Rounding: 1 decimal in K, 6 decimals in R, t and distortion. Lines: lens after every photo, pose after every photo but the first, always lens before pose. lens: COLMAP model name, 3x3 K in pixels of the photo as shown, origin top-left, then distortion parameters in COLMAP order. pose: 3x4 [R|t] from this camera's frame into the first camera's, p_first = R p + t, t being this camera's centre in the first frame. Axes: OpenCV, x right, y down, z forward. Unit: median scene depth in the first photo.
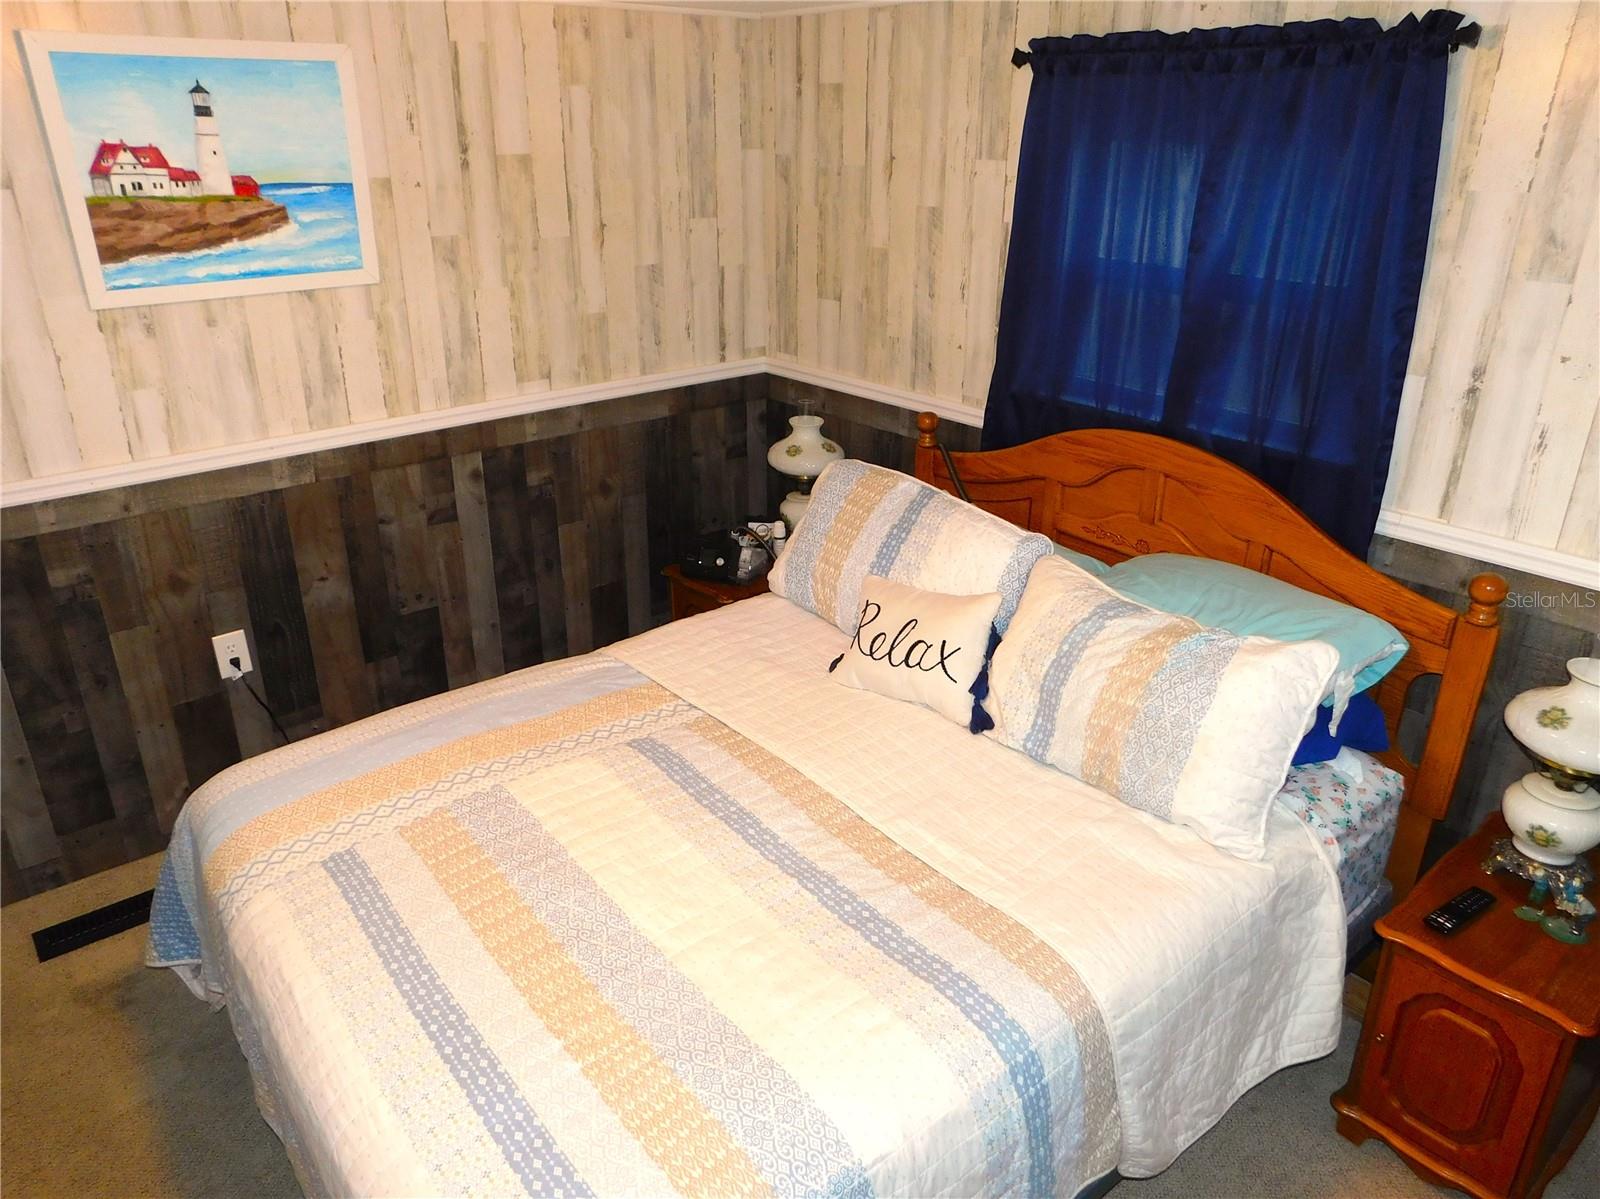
lens RADIAL K [[1094.0, 0, 797.3], [0, 1094.0, 594.0], [0, 0, 1]] dist [-0.067878, 0.050432]
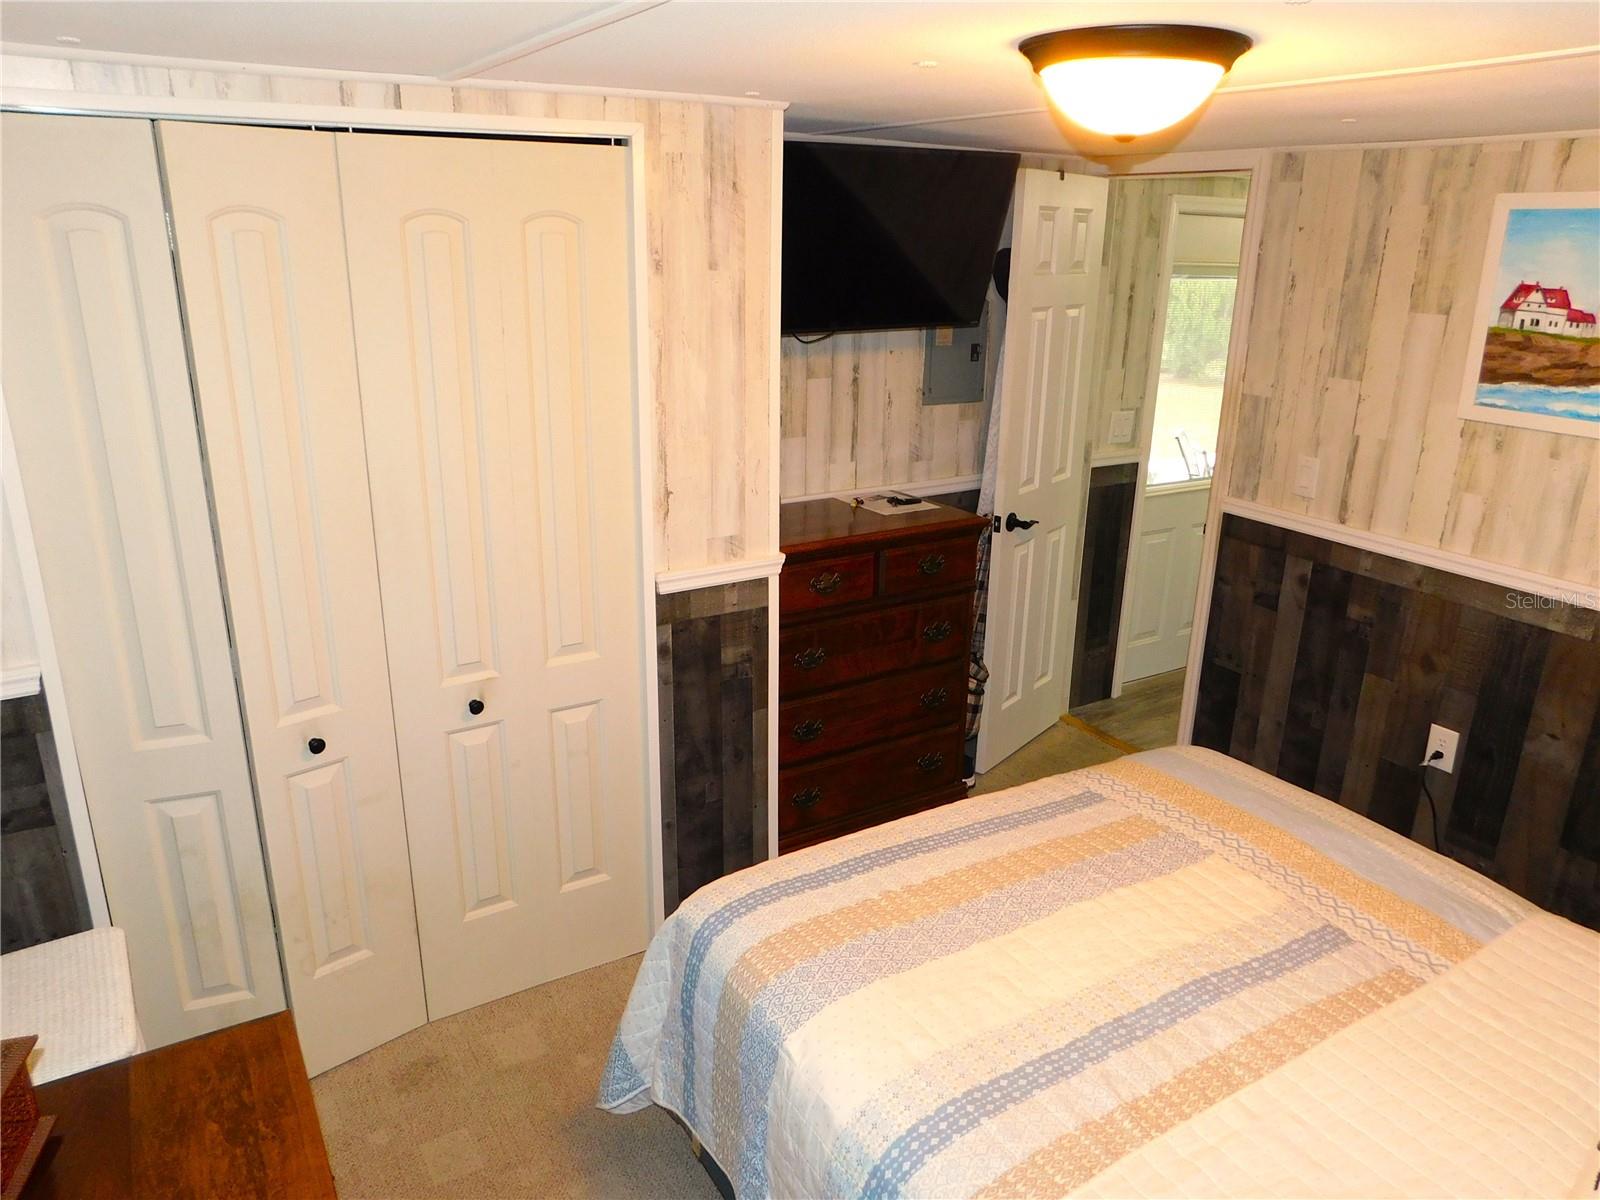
lens RADIAL K [[1094.0, 0, 797.3], [0, 1094.0, 594.5], [0, 0, 1]] dist [-0.067878, 0.050432]
pose [[-0.143161, 0.306906, -0.940911, 0.611331], [-0.411088, 0.846372, 0.338617, -0.201144], [0.900284, 0.435274, 0.004998, 0.424273]]
